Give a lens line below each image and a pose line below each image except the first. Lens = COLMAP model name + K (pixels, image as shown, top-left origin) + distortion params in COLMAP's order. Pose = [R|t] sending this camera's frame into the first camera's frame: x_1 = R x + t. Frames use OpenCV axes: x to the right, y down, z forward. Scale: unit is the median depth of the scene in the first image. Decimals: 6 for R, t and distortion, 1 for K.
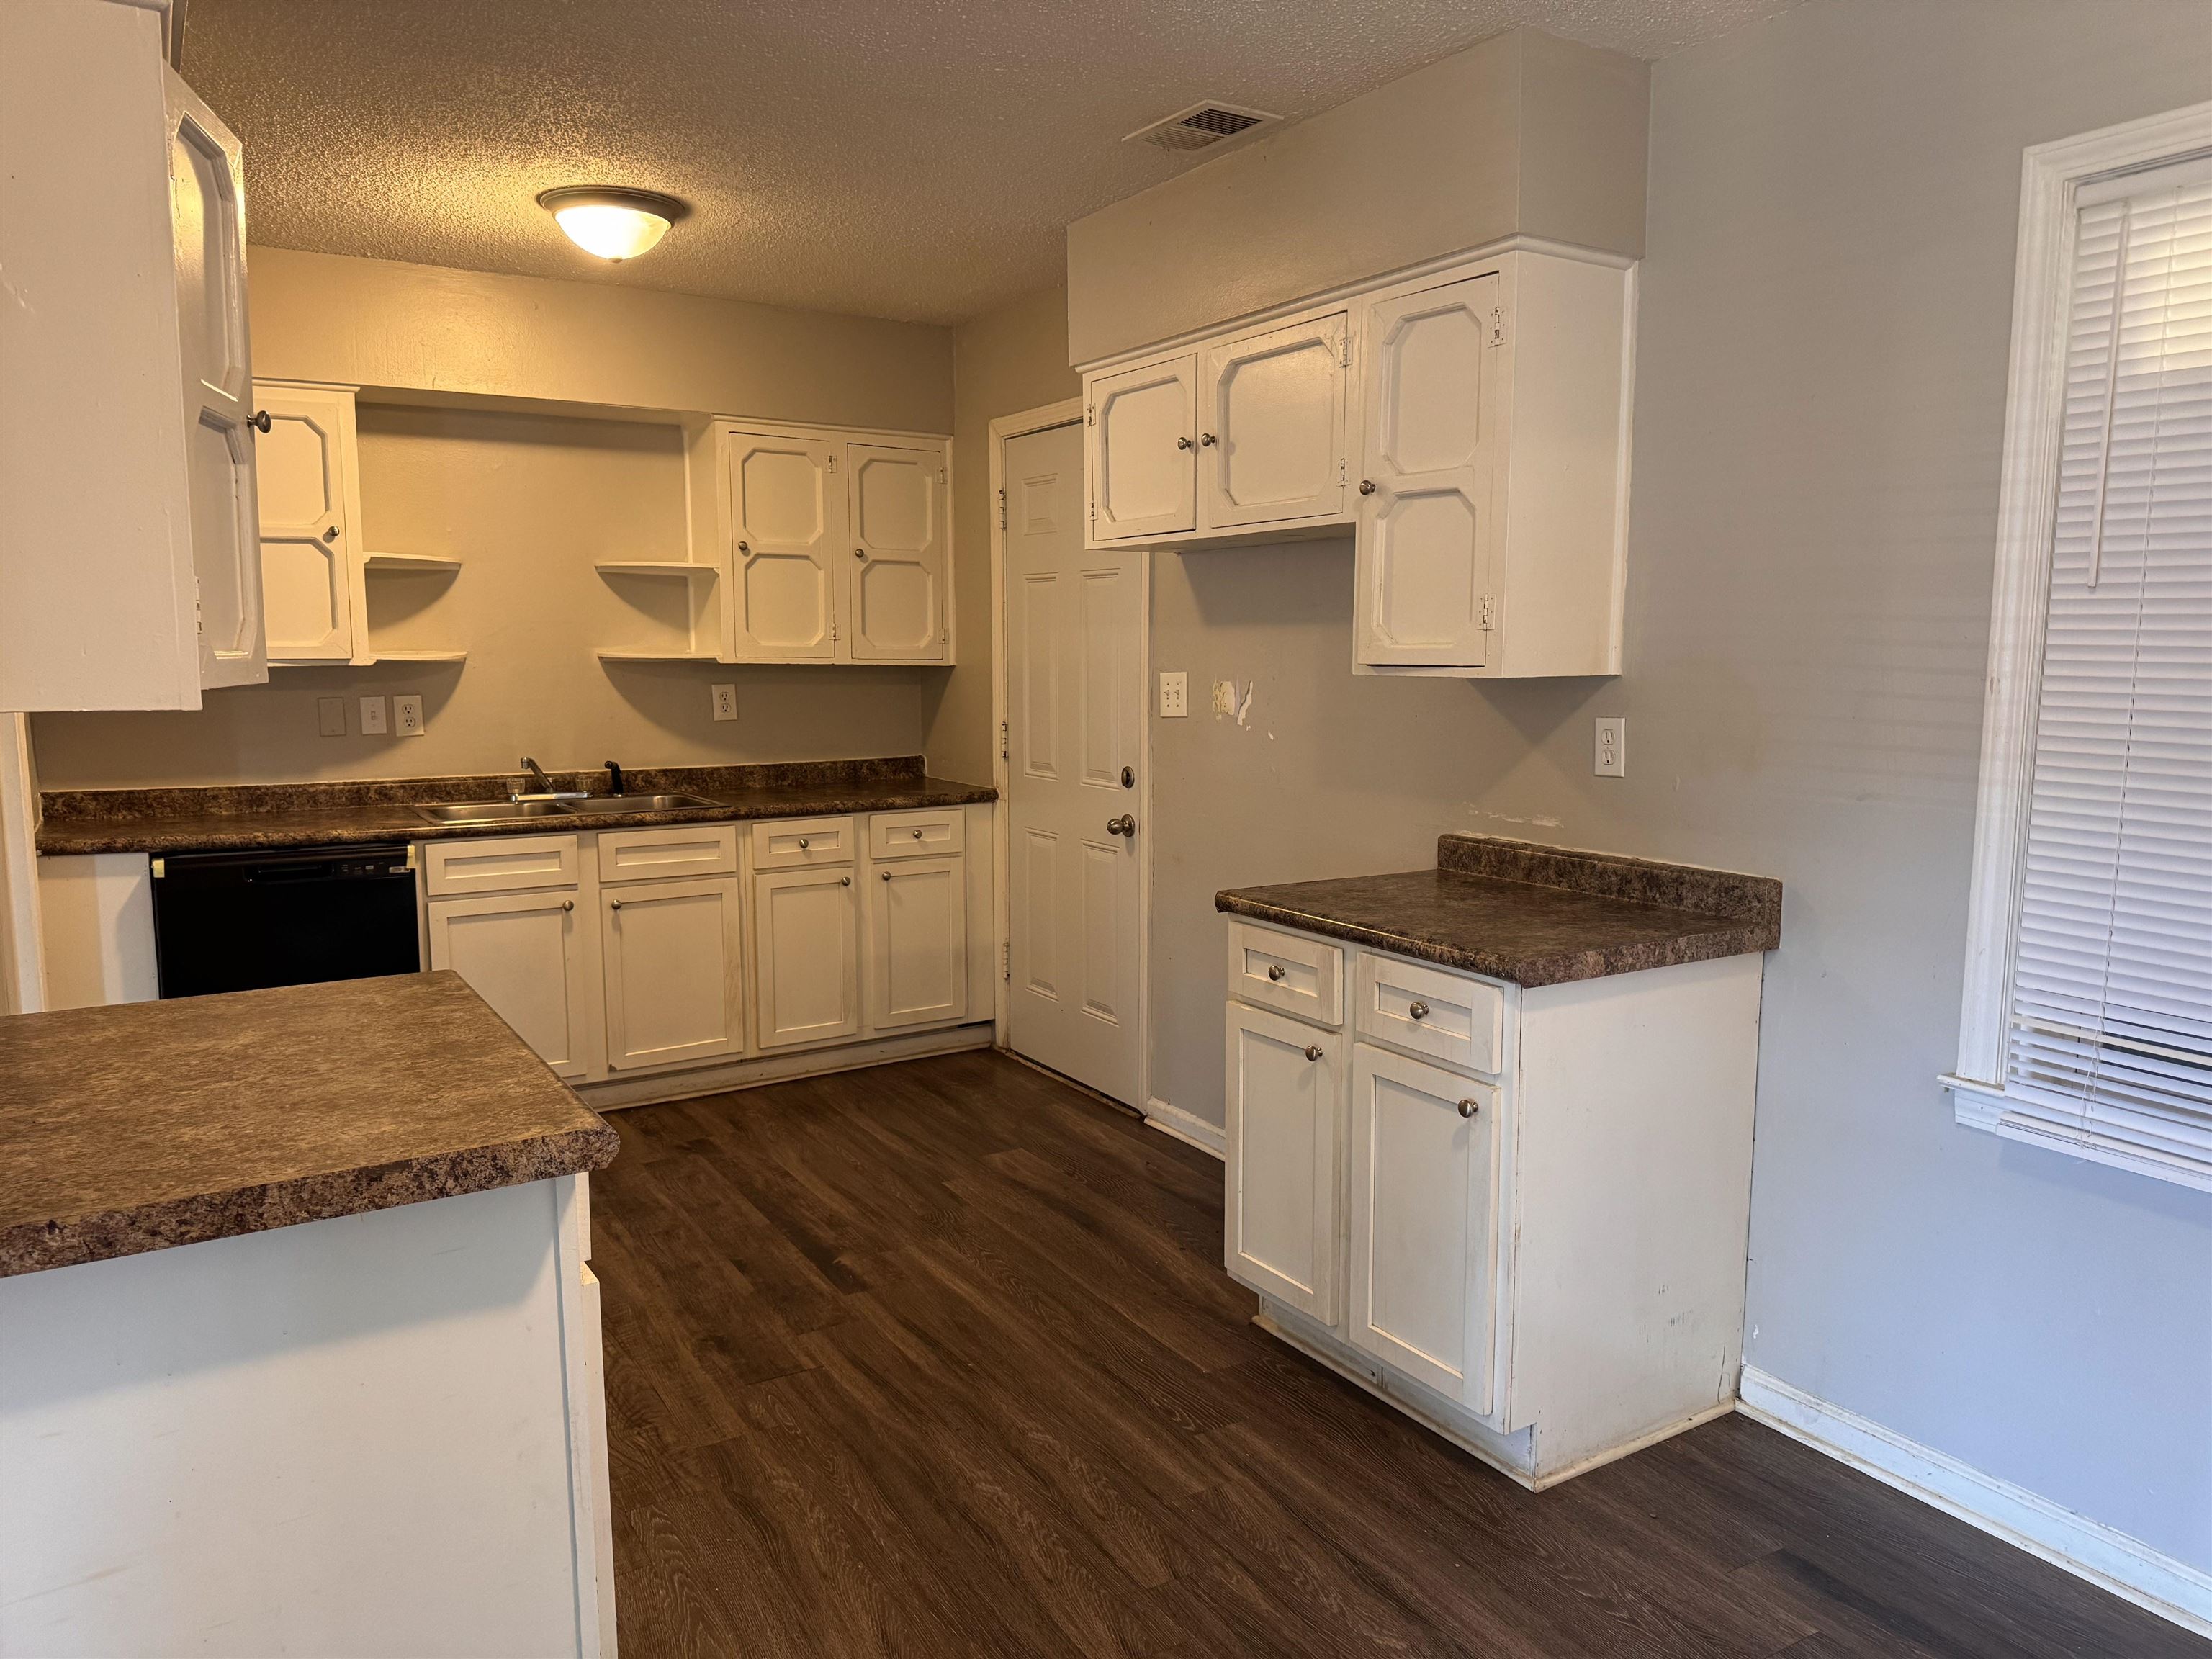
lens RADIAL K [[1564.8, 0, 1138.2], [0, 1564.8, 829.0], [0, 0, 1]] dist [0.056285, -0.071173]
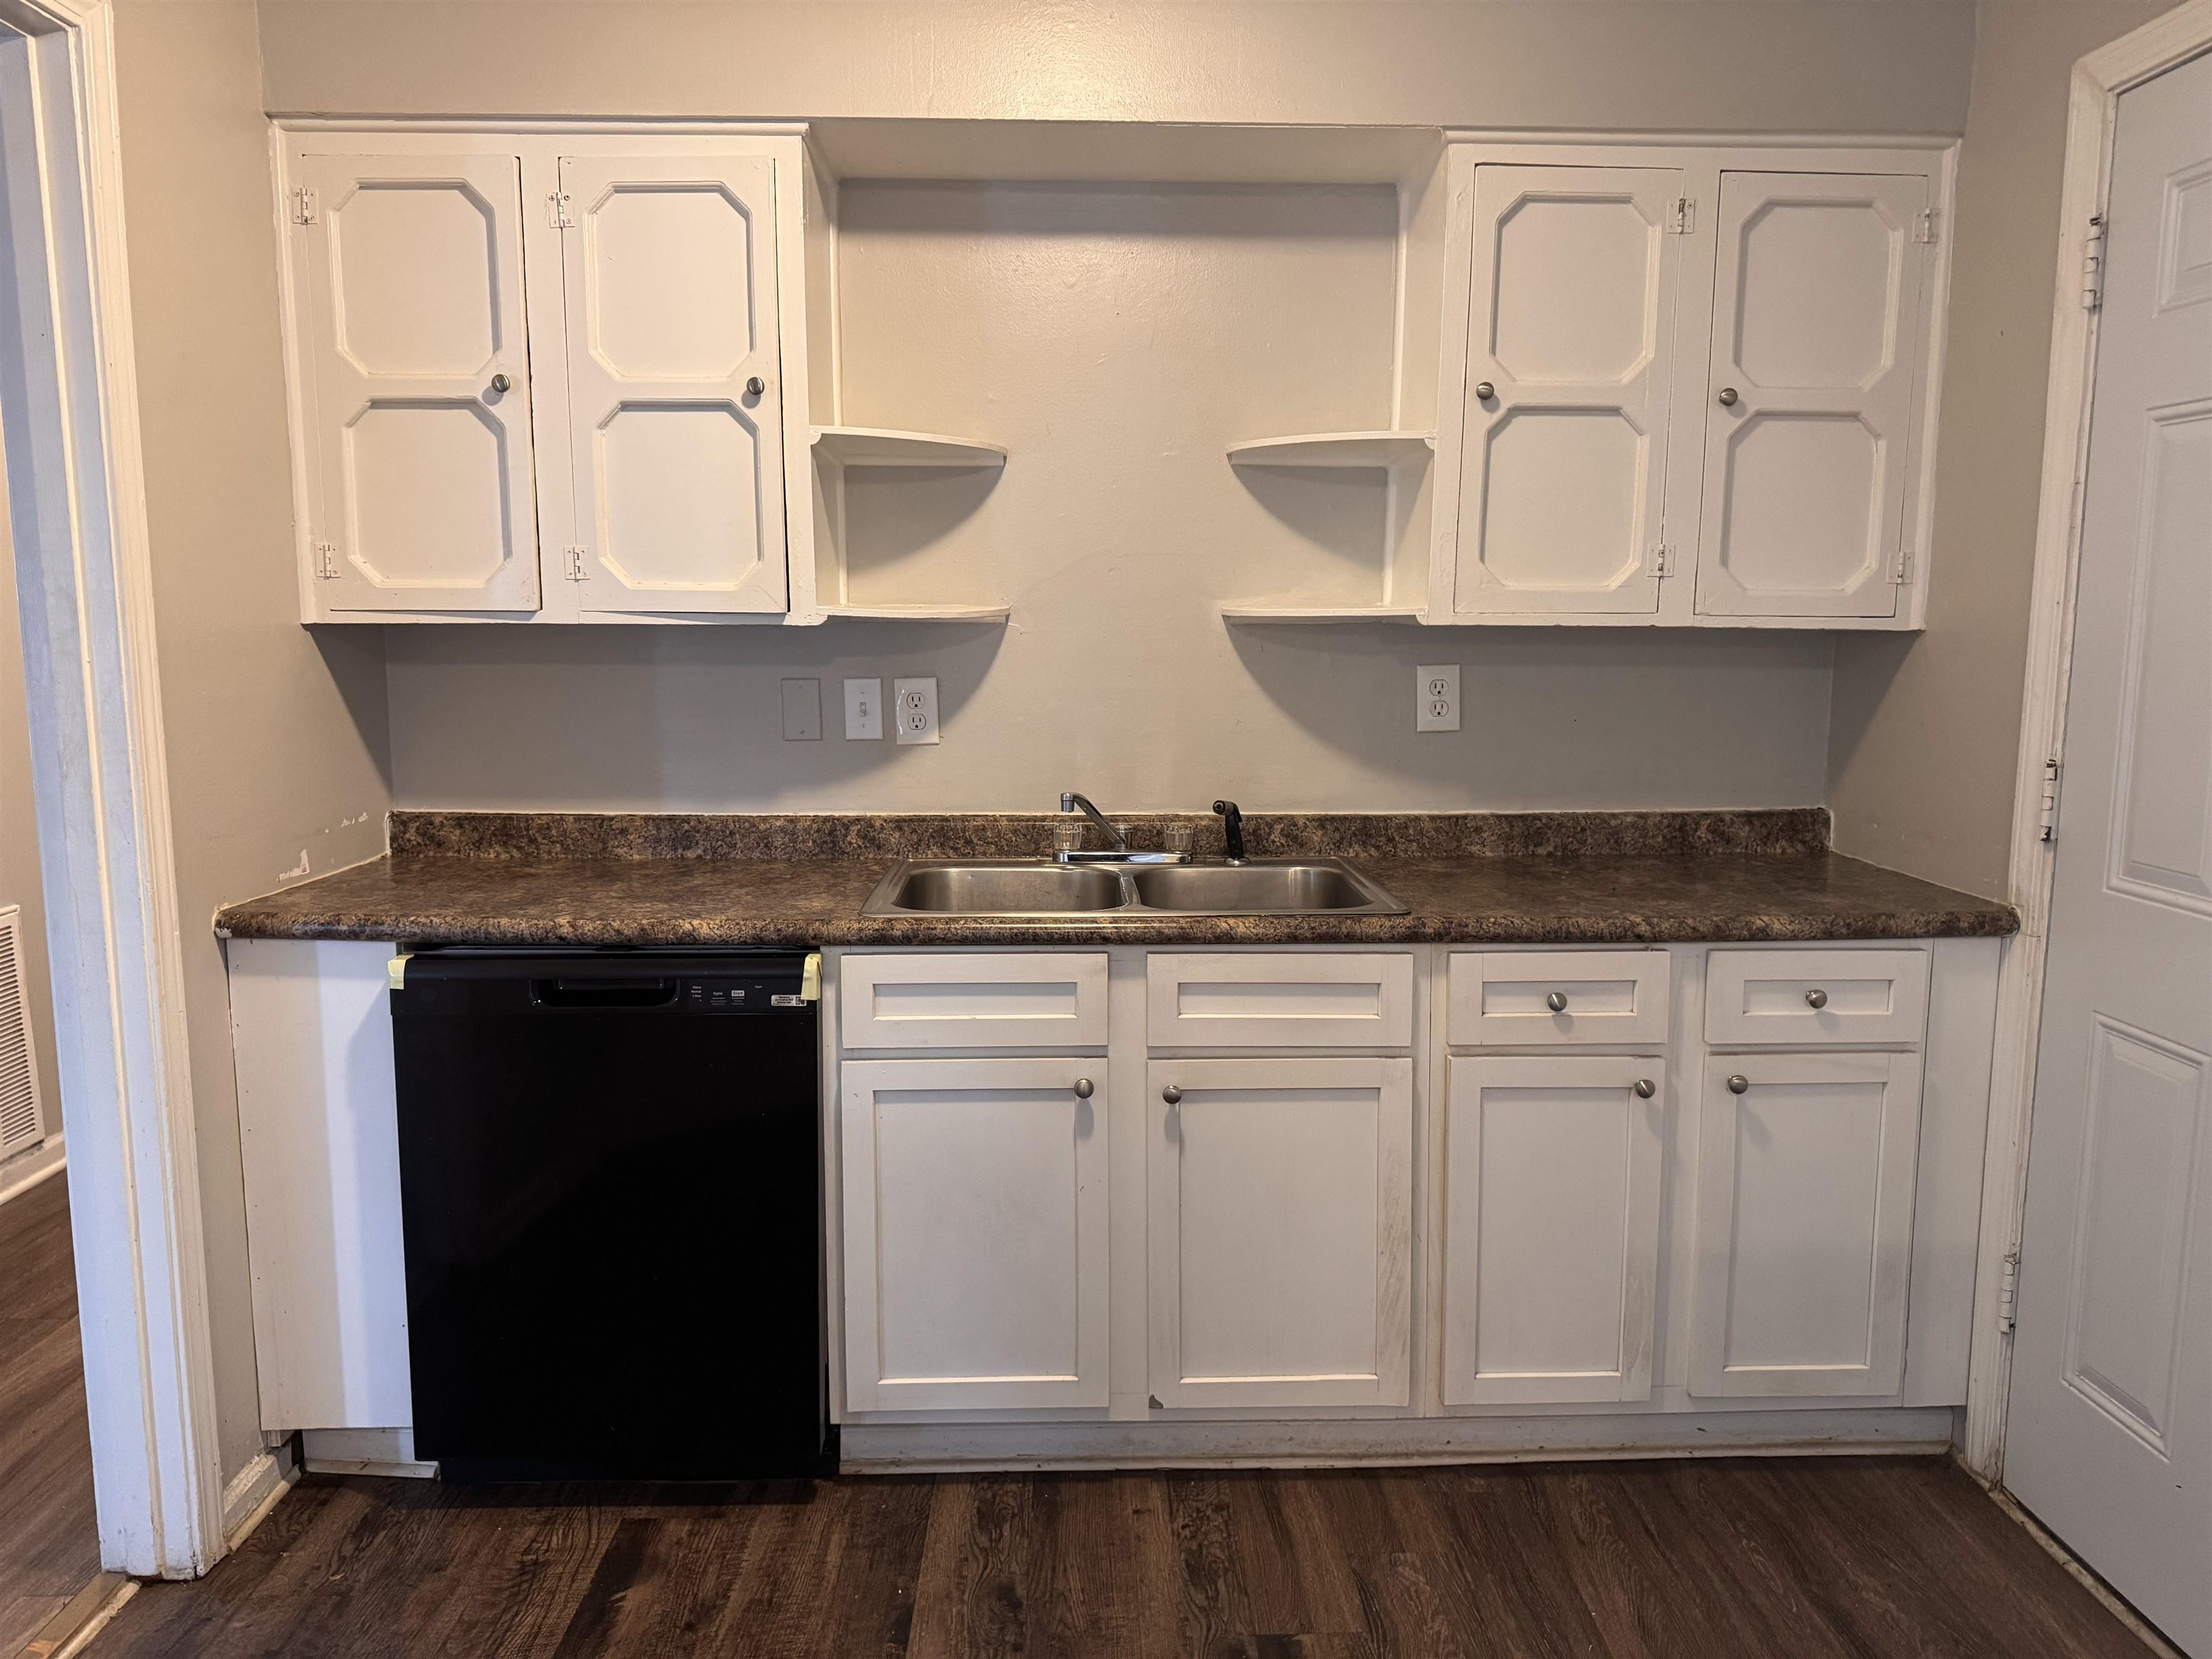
lens RADIAL K [[1564.8, 0, 1099.6], [0, 1564.8, 819.5], [0, 0, 1]] dist [0.056285, -0.071173]
pose [[0.858547, 0.068415, -0.508150, -0.099729], [-0.063052, 0.997623, 0.027786, -0.053591], [0.508844, 0.008184, 0.860820, 0.549822]]
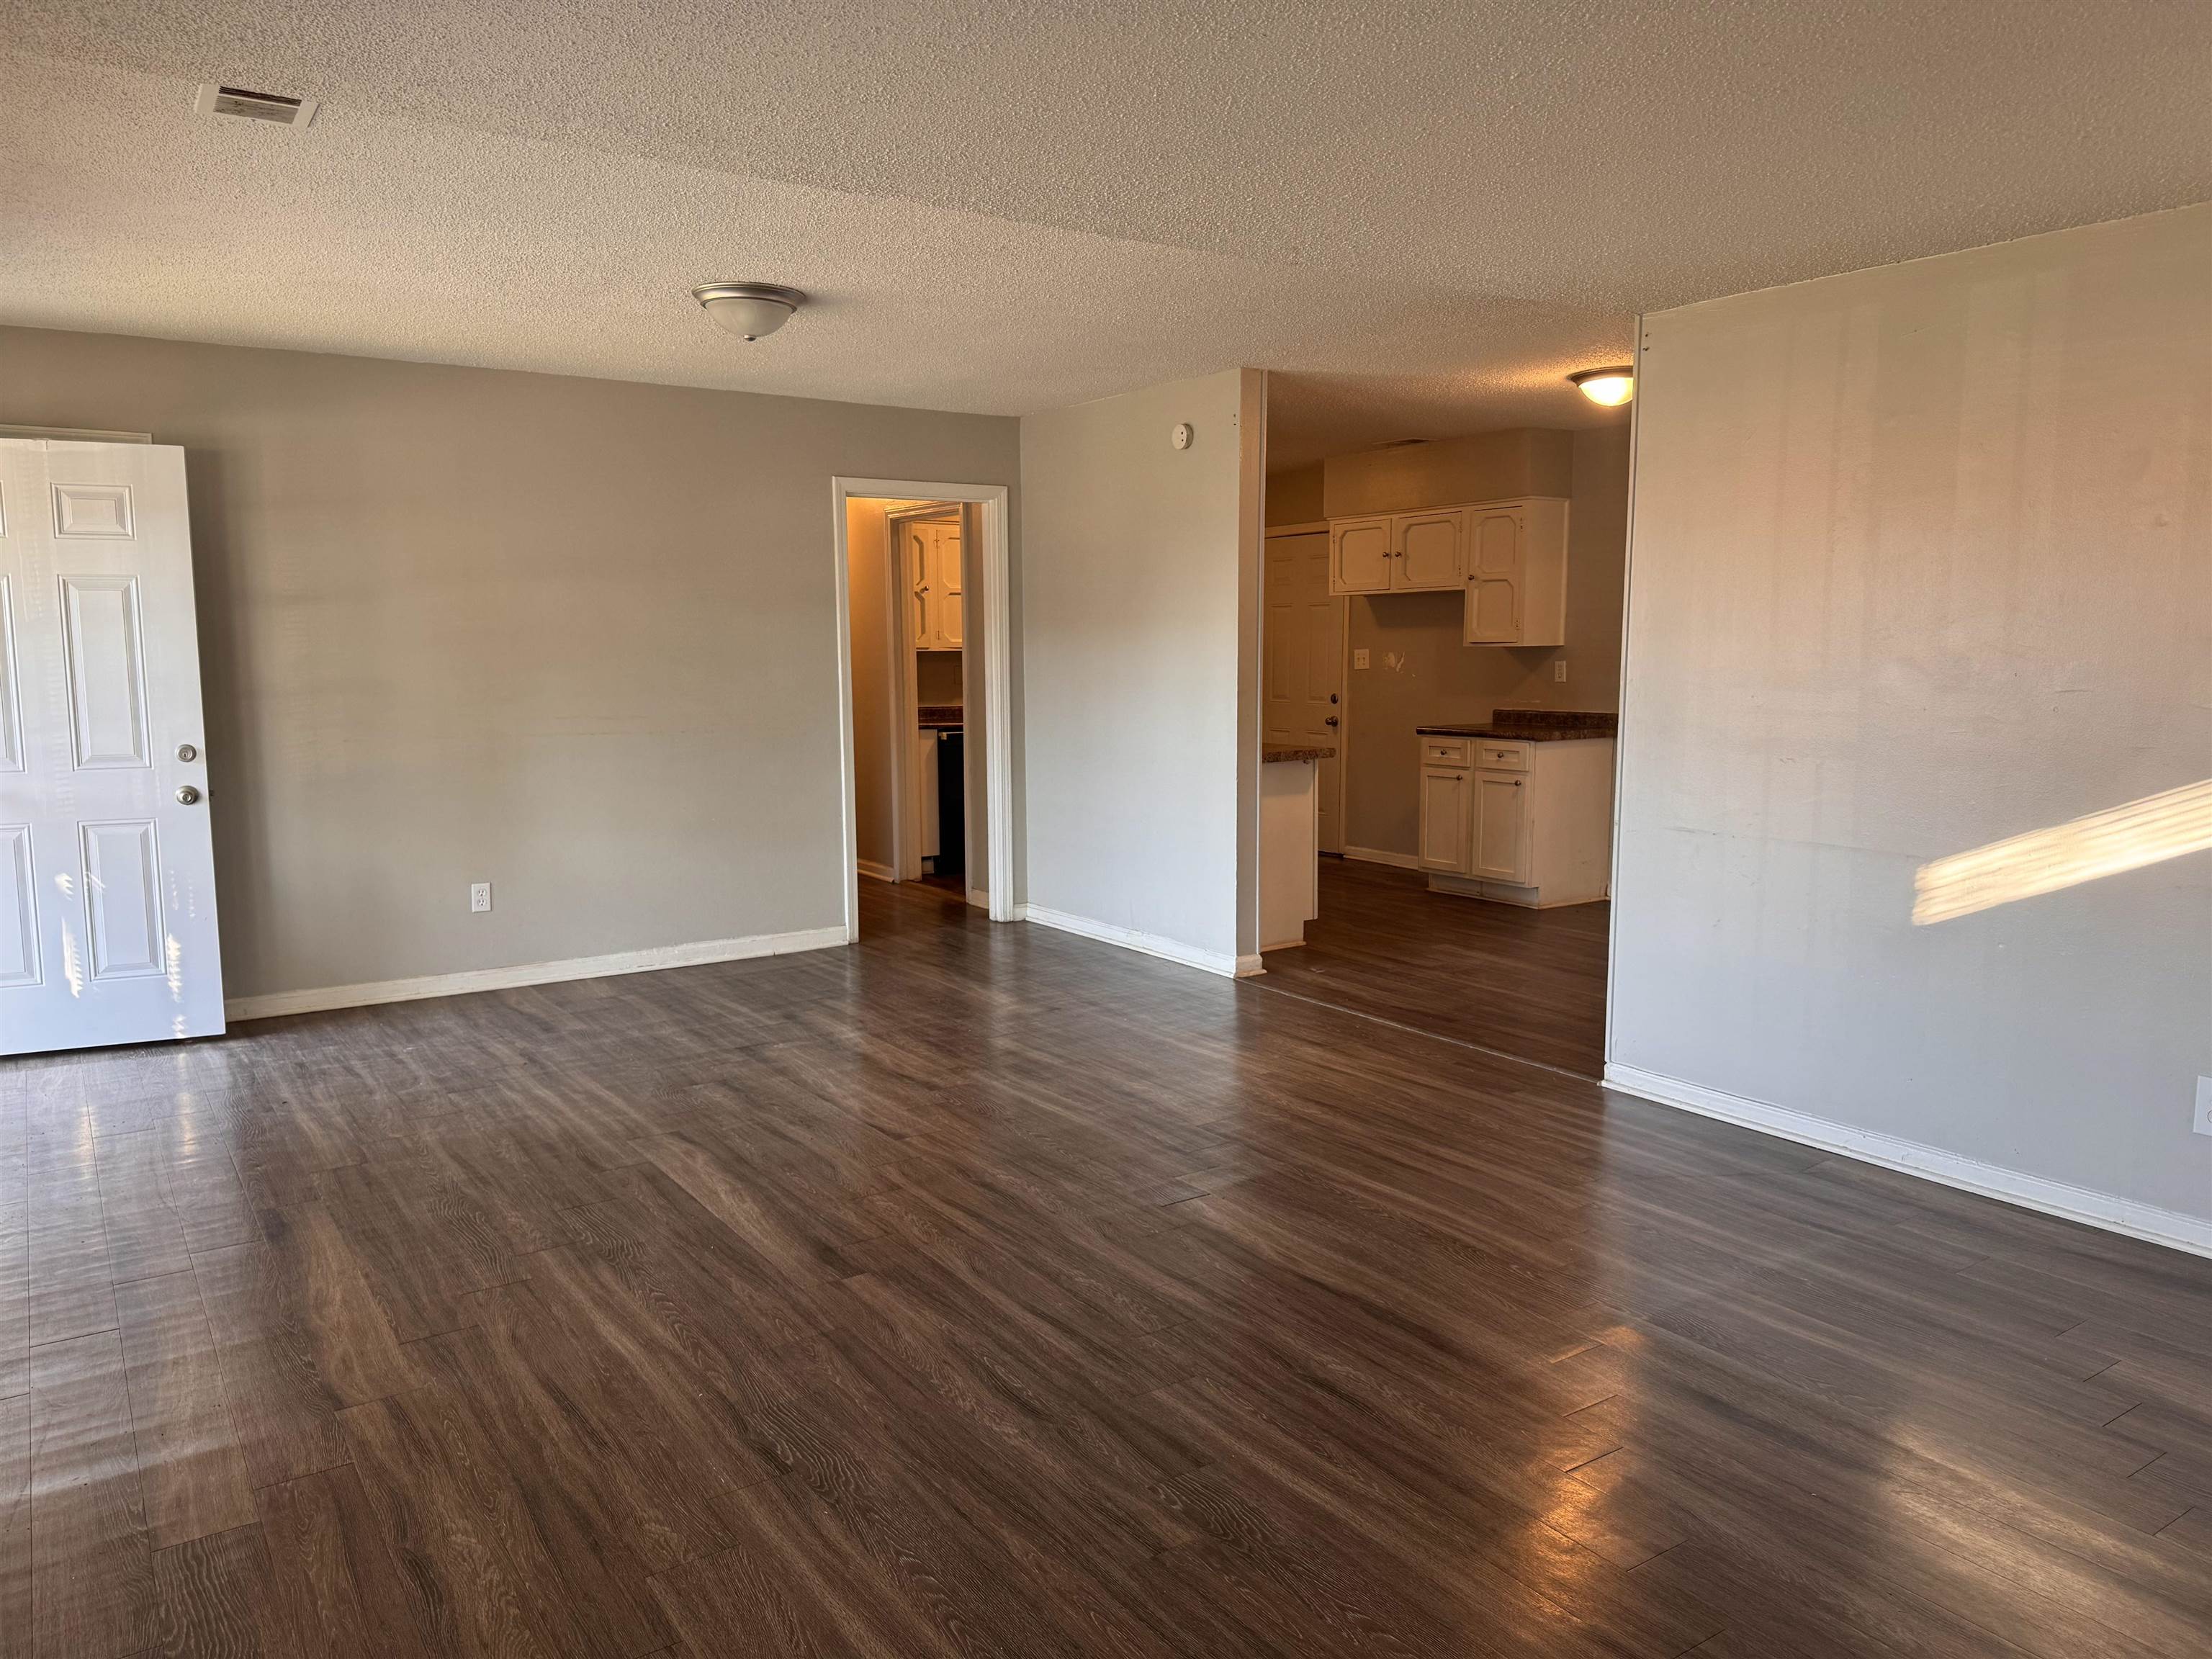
lens RADIAL K [[1564.8, 0, 1095.1], [0, 1564.8, 834.7], [0, 0, 1]] dist [0.056285, -0.071173]
pose [[0.999771, -0.010564, 0.018604, -0.379074], [0.010502, 0.999939, 0.003427, 0.143518], [-0.018639, -0.003230, 0.999821, -1.157799]]
